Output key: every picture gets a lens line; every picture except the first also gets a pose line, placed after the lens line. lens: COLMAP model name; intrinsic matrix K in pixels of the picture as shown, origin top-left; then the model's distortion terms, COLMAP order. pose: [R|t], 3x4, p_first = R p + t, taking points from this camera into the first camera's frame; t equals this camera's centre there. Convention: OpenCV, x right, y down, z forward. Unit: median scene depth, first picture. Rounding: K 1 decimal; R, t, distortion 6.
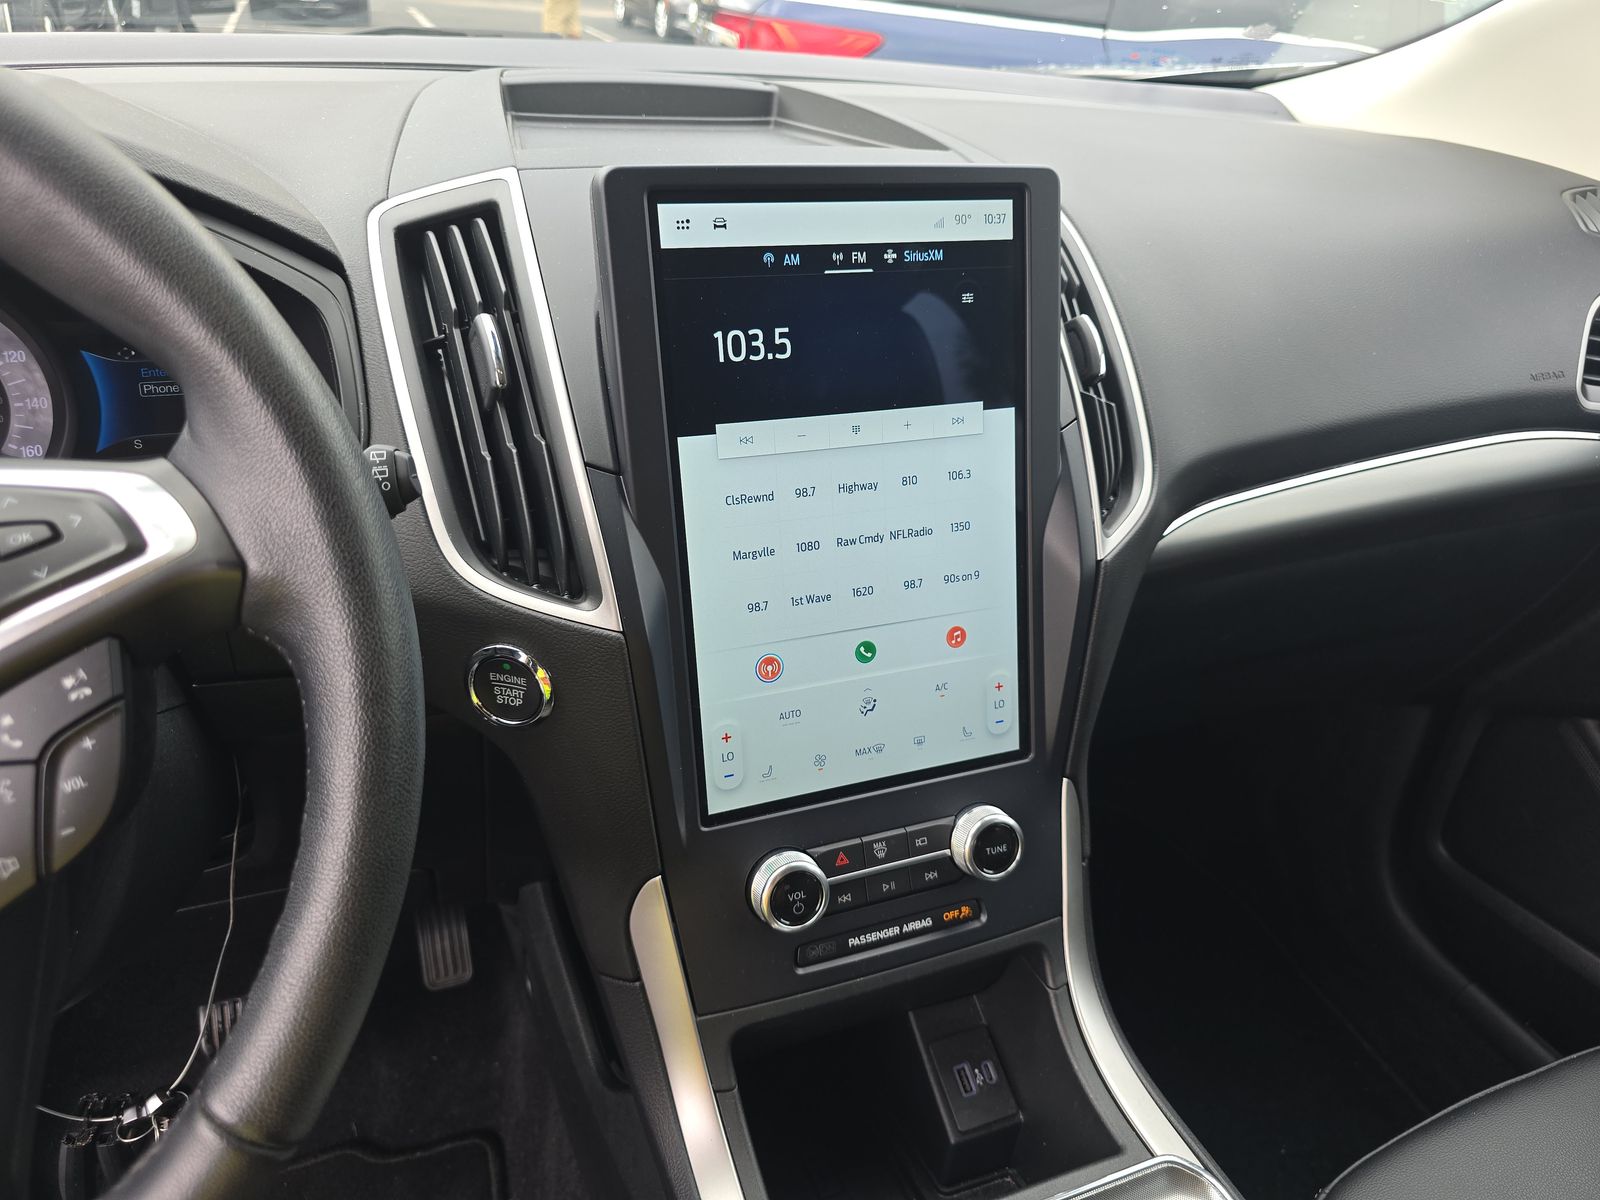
lens RADIAL K [[1091.1, 0, 804.2], [0, 1091.1, 594.2], [0, 0, 1]] dist [0.044231, -0.037822]
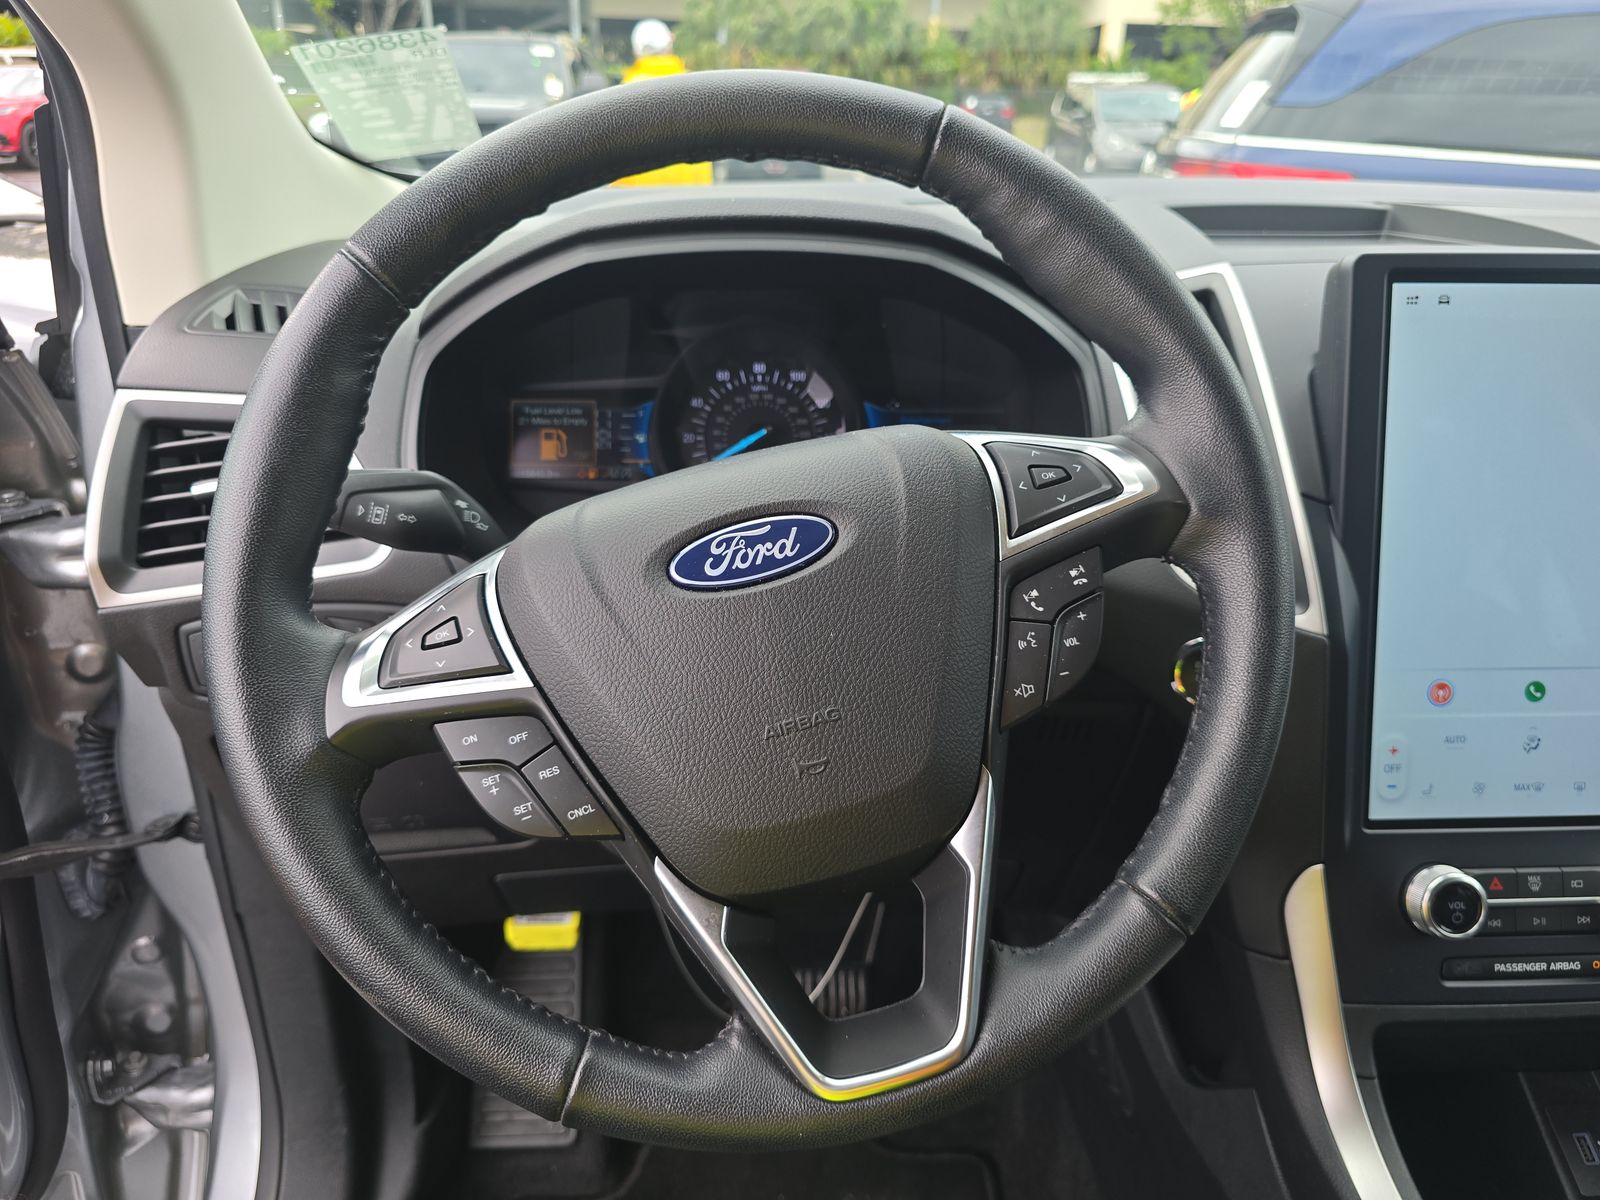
lens RADIAL K [[1121.6, 0, 800.0], [0, 1121.6, 600.0], [0, 0, 1]] dist [-0.007883, -0.004357]
pose [[0.941520, 0.085838, -0.325840, -0.275350], [-0.123568, 0.987595, -0.096884, 0.160819], [0.313482, 0.131481, 0.940448, -0.267725]]
